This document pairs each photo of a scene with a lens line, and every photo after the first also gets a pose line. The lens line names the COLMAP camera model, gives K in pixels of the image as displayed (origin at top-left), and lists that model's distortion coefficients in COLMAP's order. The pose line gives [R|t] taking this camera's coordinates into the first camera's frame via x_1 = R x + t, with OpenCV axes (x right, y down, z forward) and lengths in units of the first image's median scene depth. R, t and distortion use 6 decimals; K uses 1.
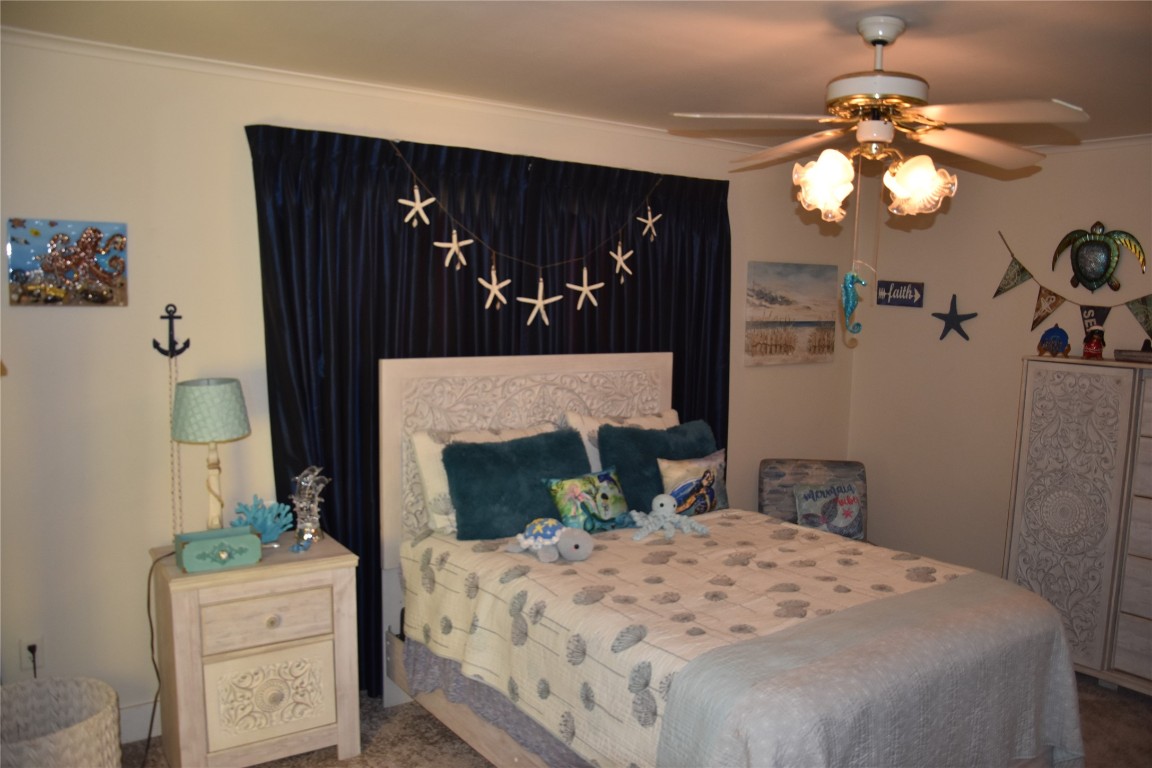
lens RADIAL K [[912.2, 0, 575.7], [0, 912.2, 387.9], [0, 0, 1]] dist [-0.144049, 0.101328]
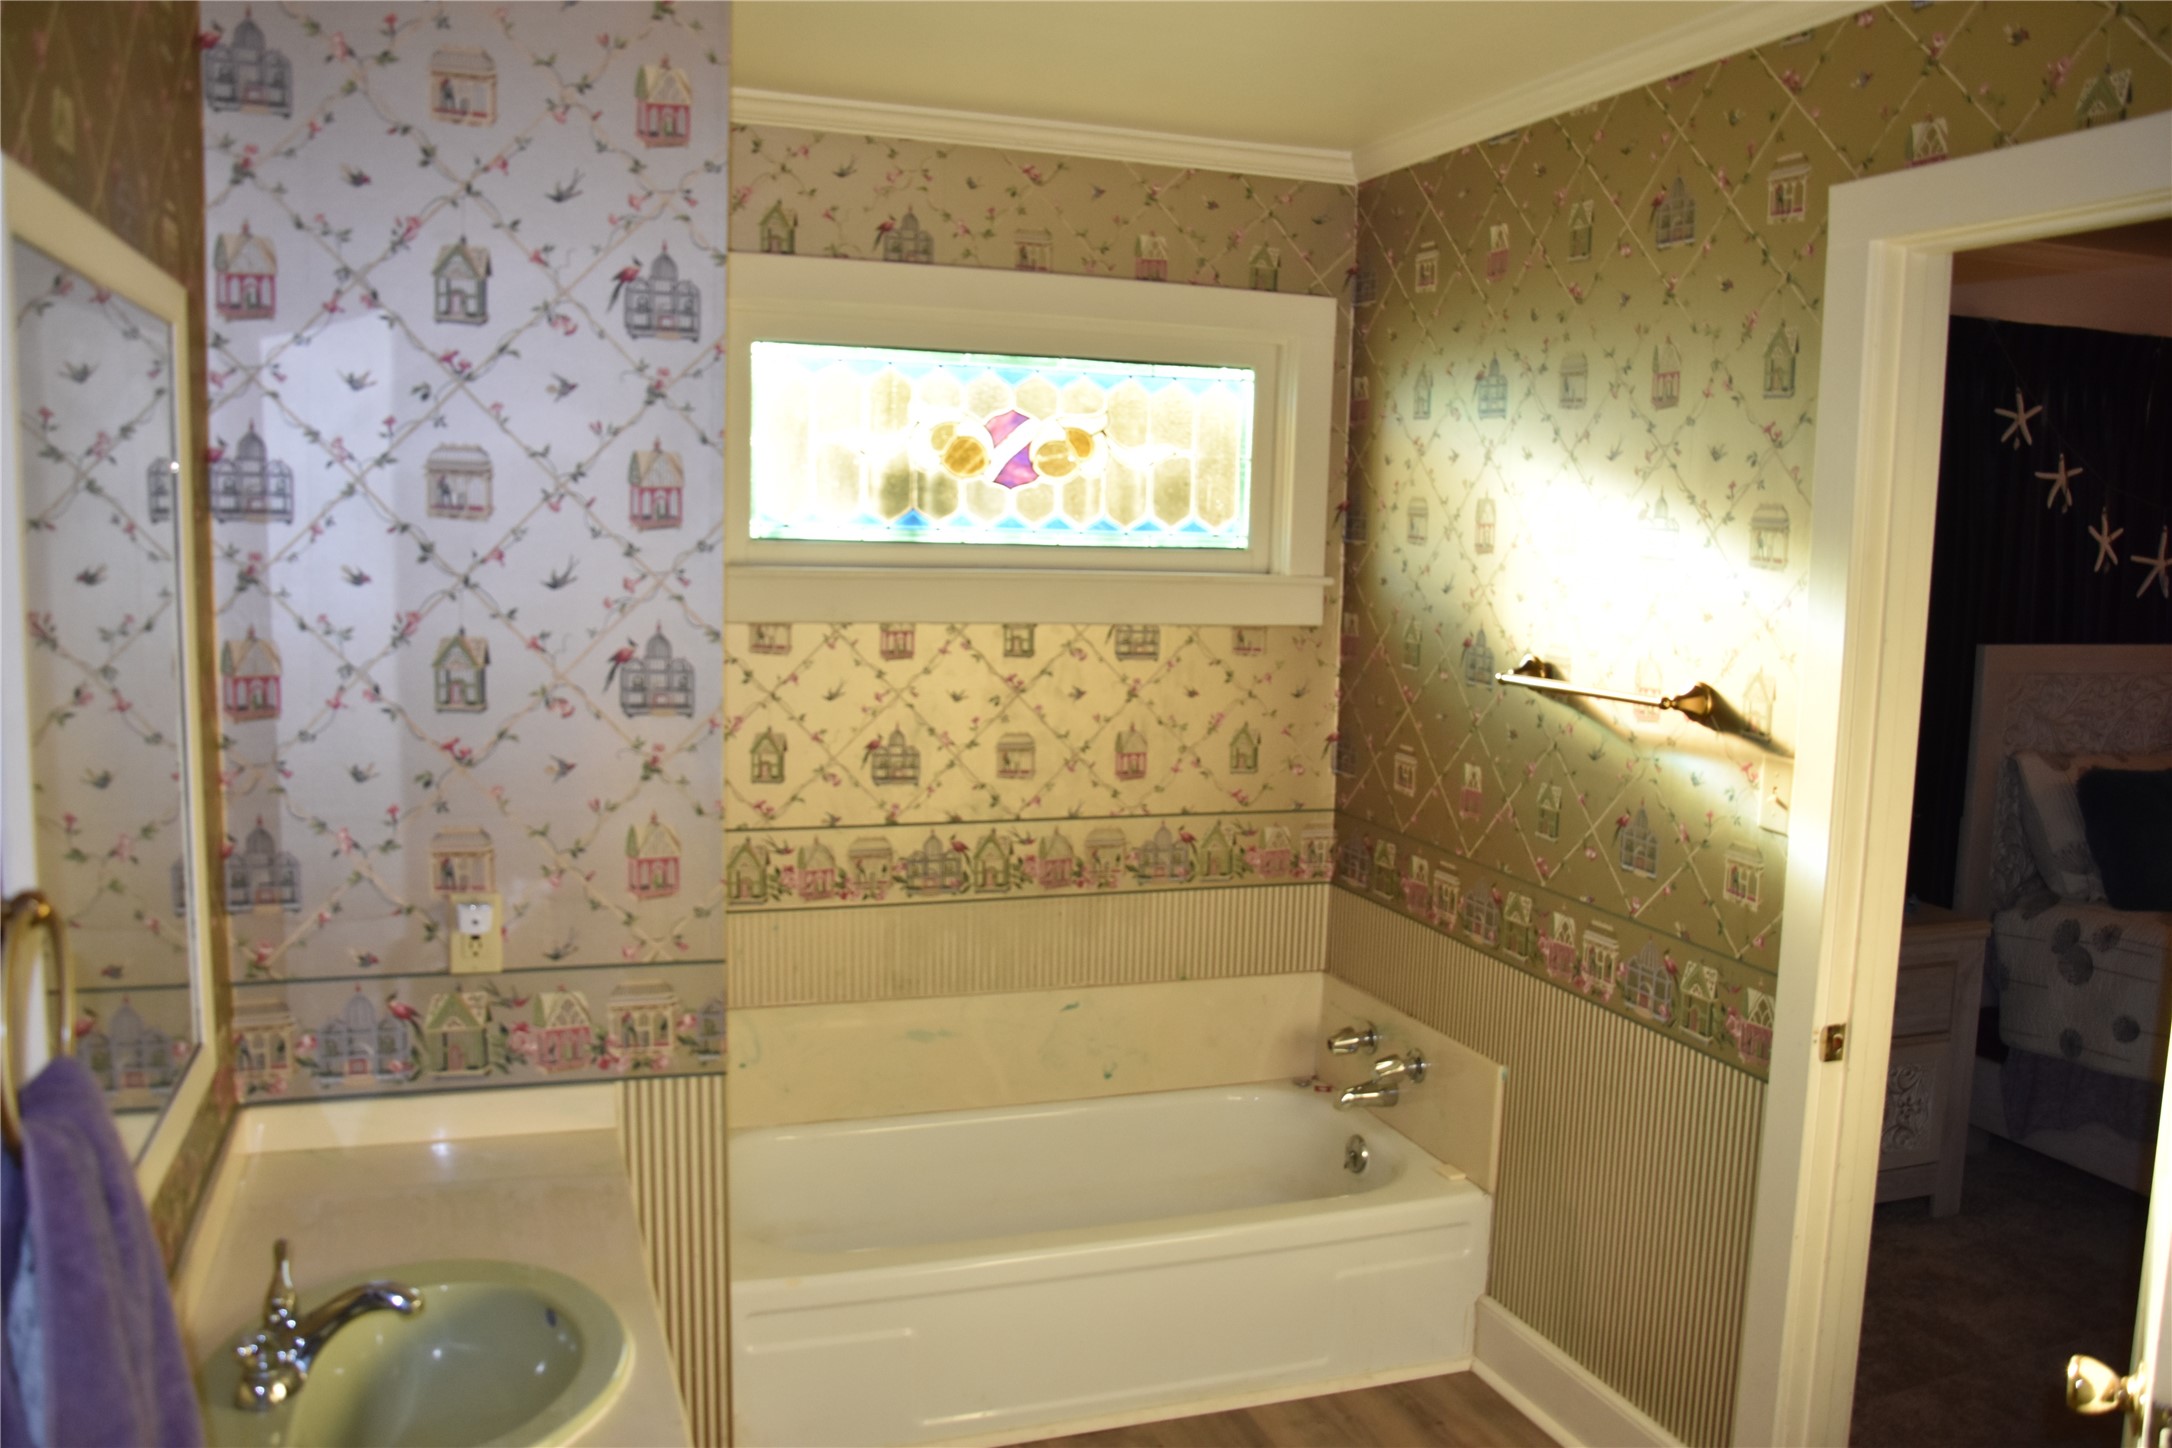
lens RADIAL K [[1719.9, 0, 1095.4], [0, 1719.9, 722.6], [0, 0, 1]] dist [-0.144049, 0.101328]
pose [[0.959570, 0.034734, -0.279320, -0.484529], [-0.031366, 0.999371, 0.016519, 0.026919], [0.279718, -0.007089, 0.960056, -0.381744]]
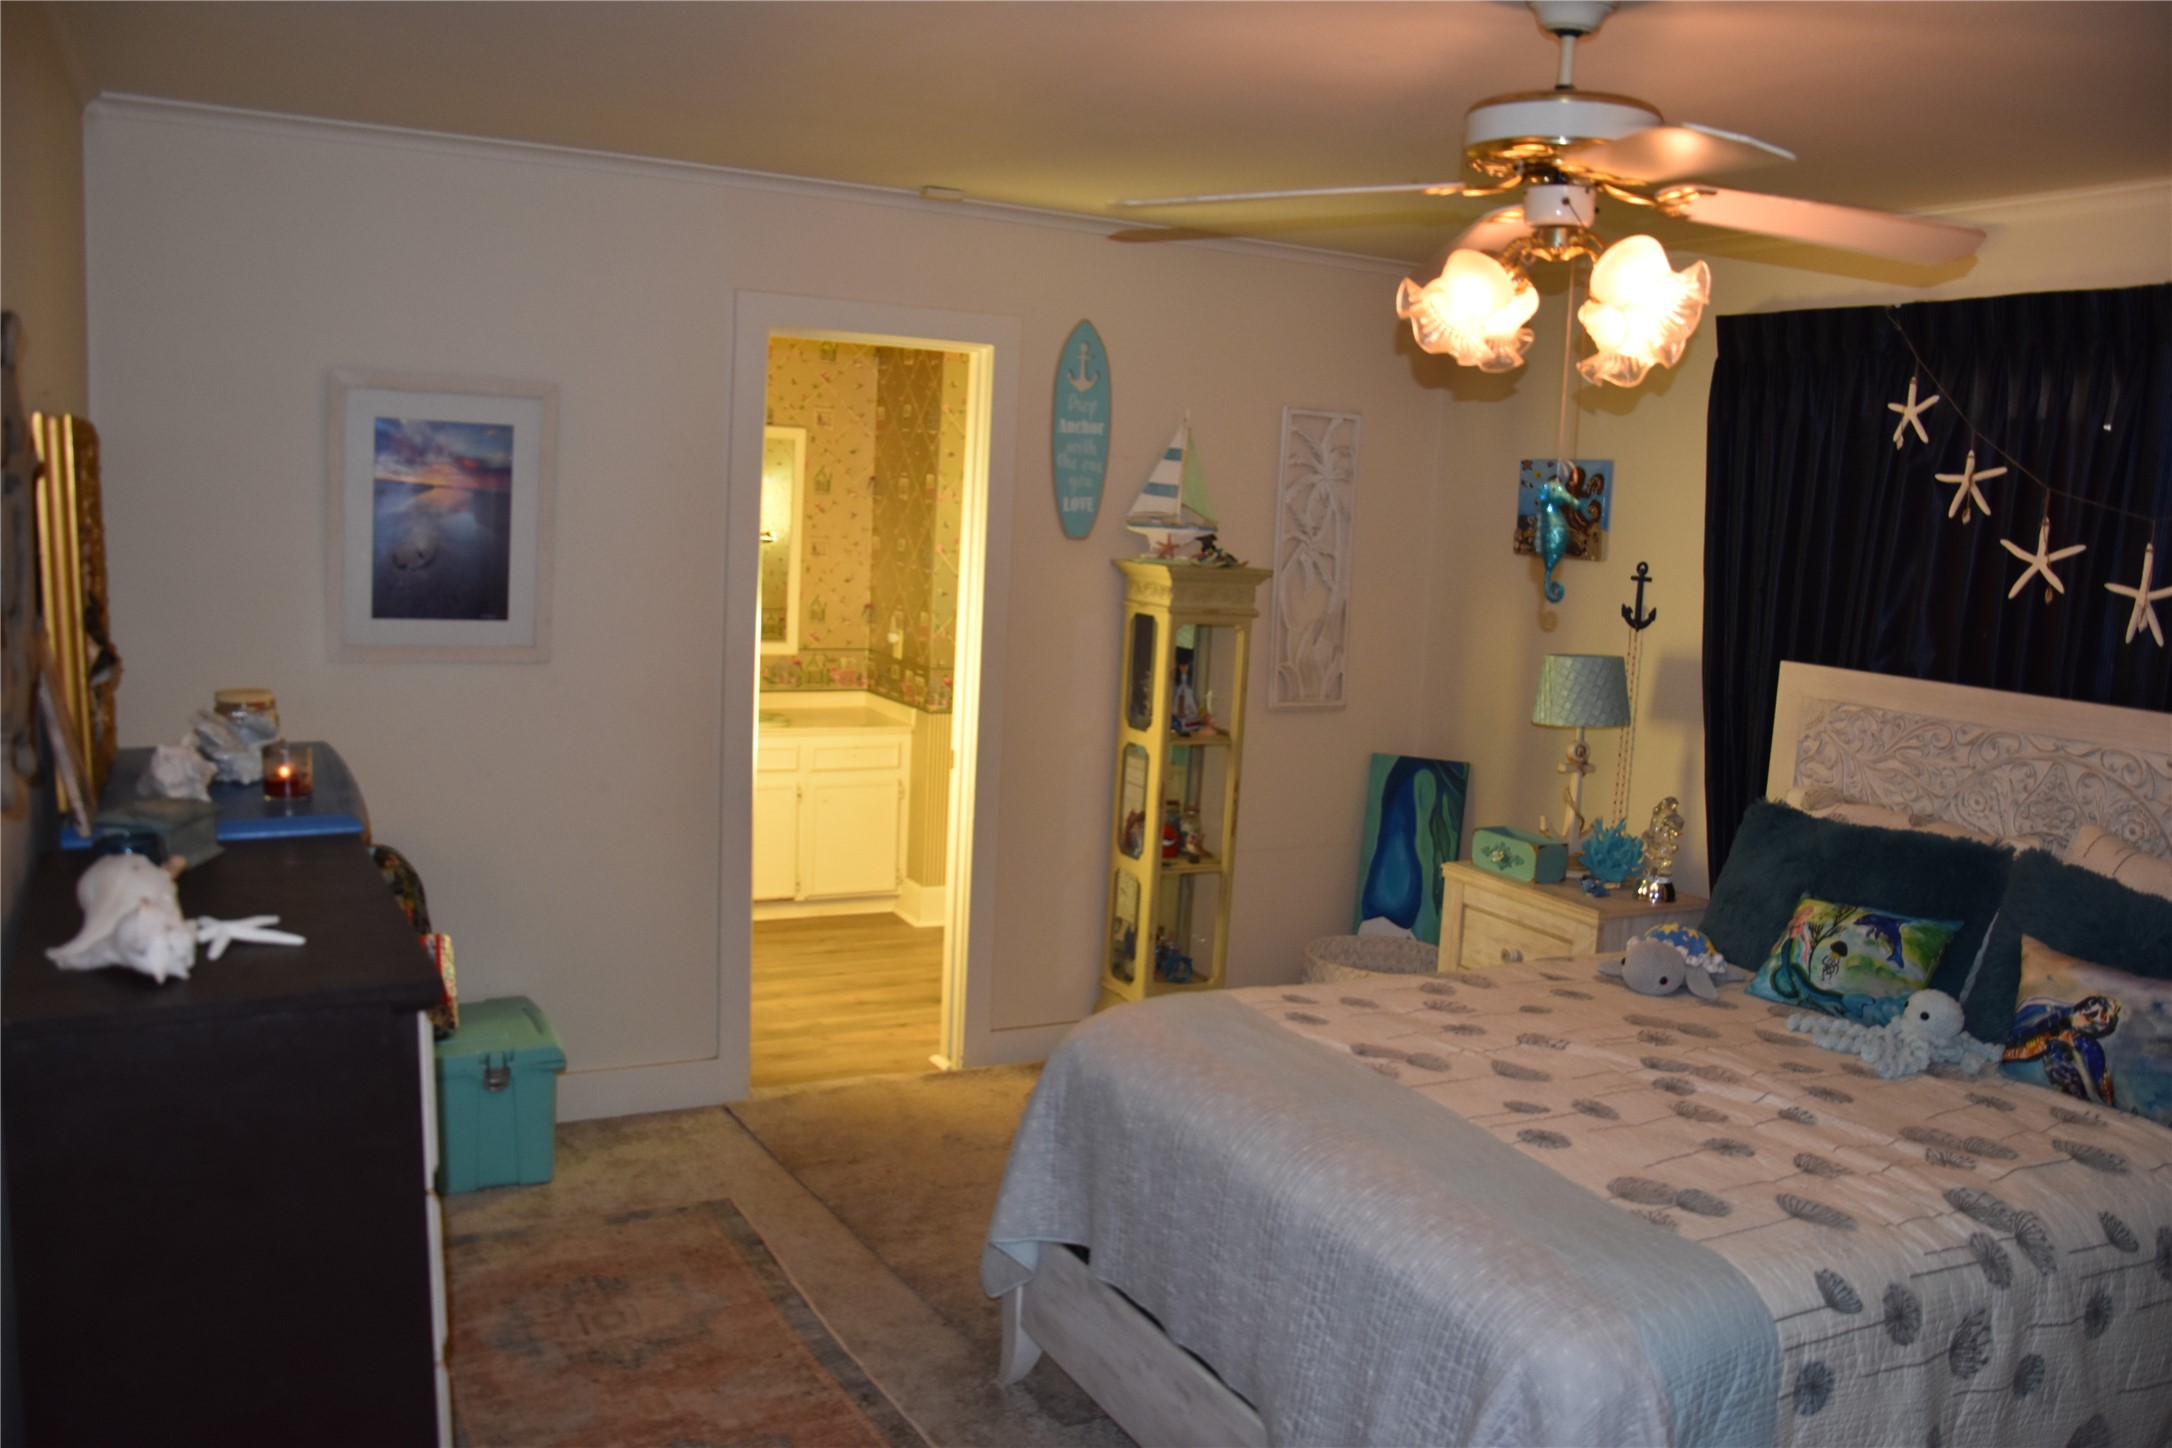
lens RADIAL K [[1719.9, 0, 1079.5], [0, 1719.9, 737.7], [0, 0, 1]] dist [-0.144049, 0.101328]
pose [[-0.142700, 0.104694, -0.984213, 0.972661], [-0.159166, 0.979021, 0.127219, -0.047769], [0.976884, 0.174808, -0.123042, 0.646182]]
